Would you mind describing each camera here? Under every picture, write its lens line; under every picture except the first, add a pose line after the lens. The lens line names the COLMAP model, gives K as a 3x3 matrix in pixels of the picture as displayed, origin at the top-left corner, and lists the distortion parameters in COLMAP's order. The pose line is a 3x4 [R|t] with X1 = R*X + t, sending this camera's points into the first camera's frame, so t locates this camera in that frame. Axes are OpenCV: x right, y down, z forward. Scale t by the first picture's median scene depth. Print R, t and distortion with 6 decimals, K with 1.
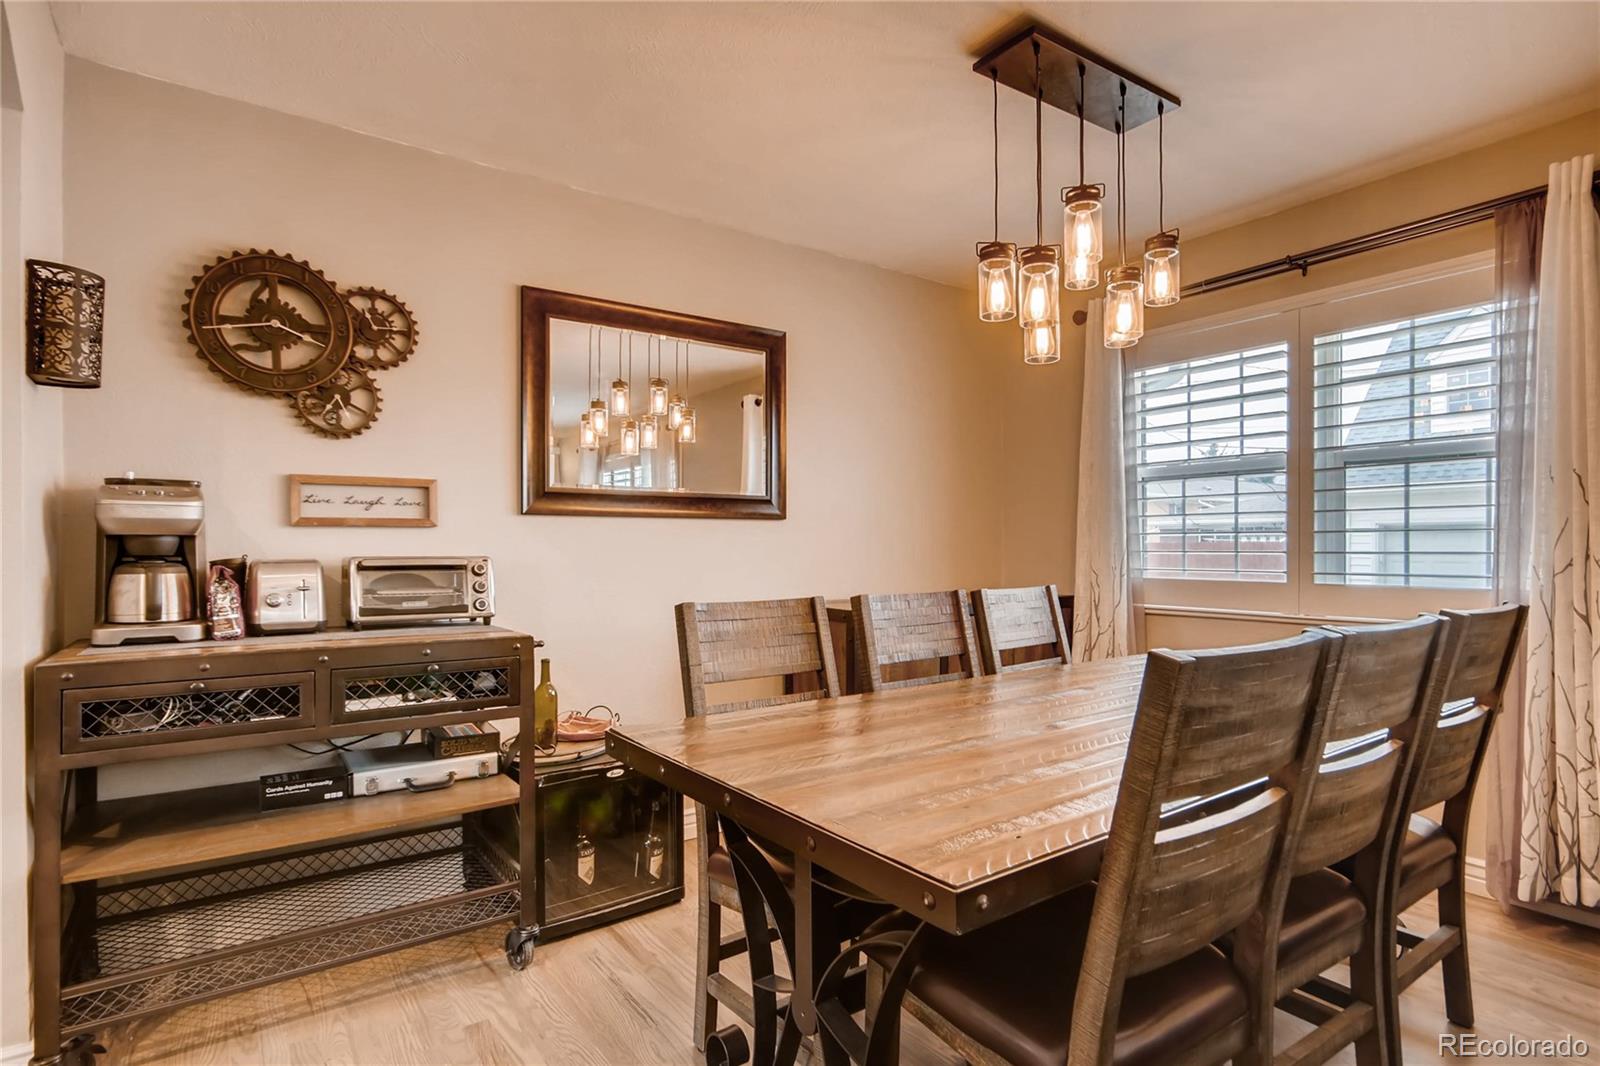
lens RADIAL K [[859.5, 0, 801.5], [0, 859.5, 529.0], [0, 0, 1]] dist [-0.007043, 0.003027]
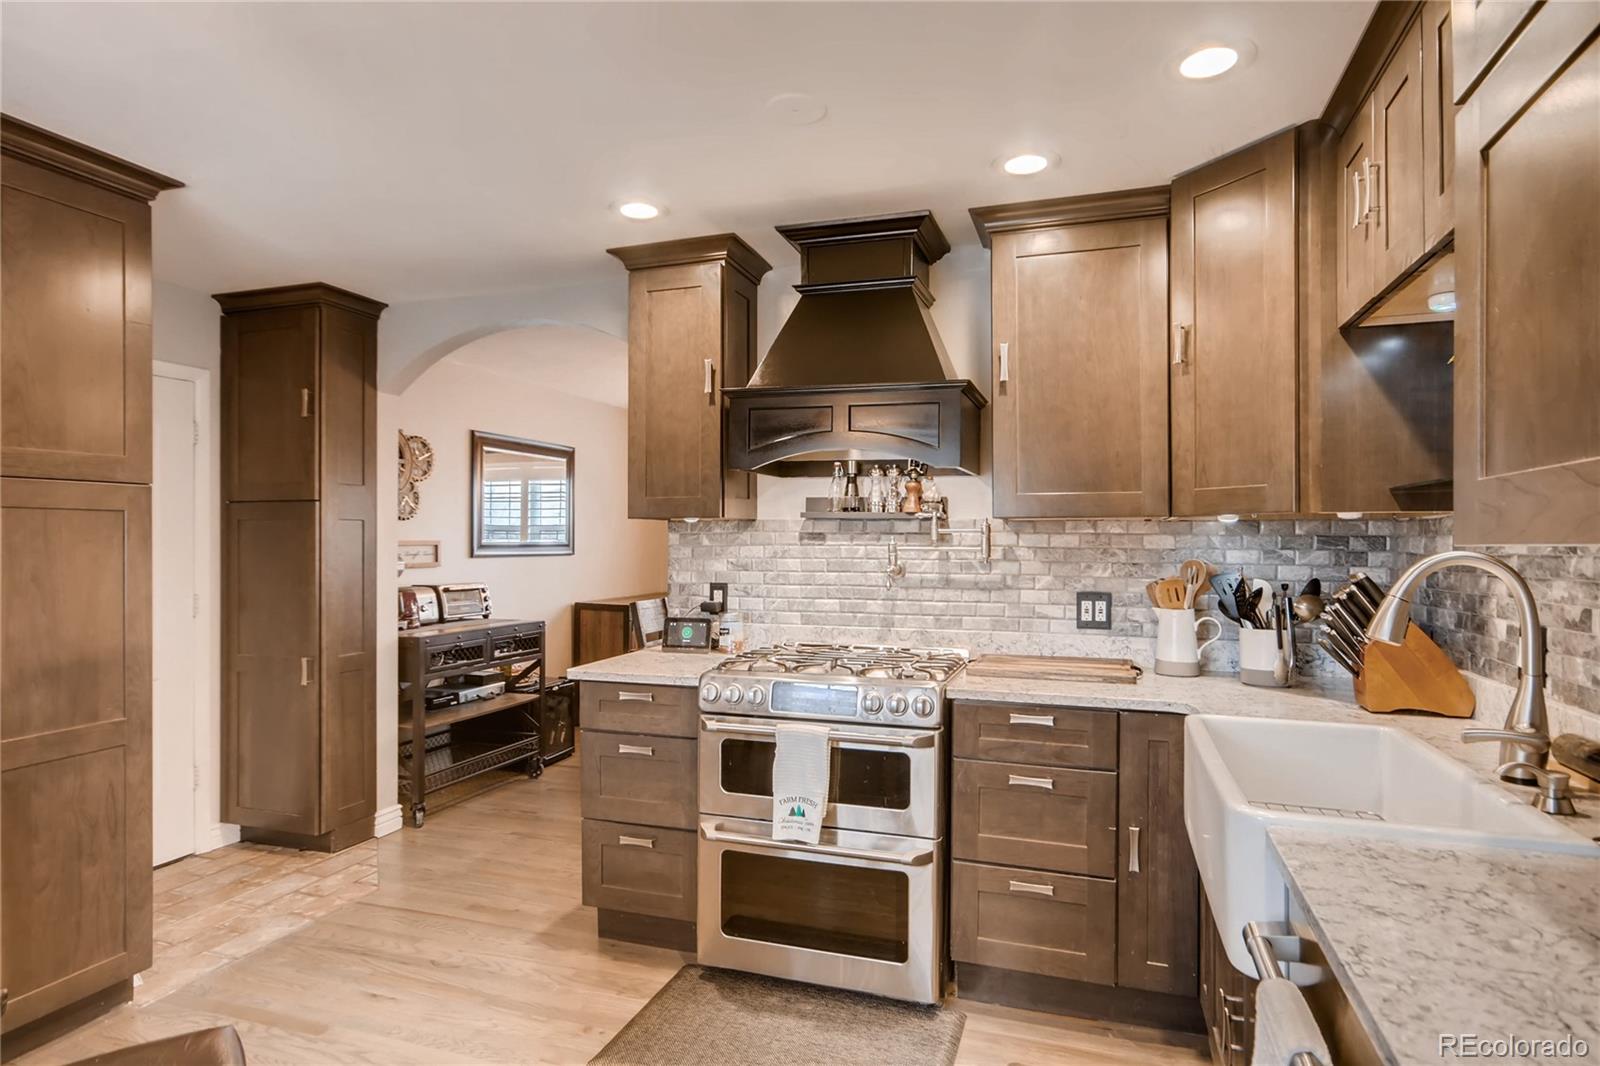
lens RADIAL K [[859.6, 0, 802.1], [0, 859.6, 536.2], [0, 0, 1]] dist [0.029459, 0.001772]
pose [[0.832761, 0.004777, 0.553613, -0.788562], [-0.005941, 0.999982, 0.000308, -0.071553], [-0.553601, -0.003545, 0.832774, -0.925474]]
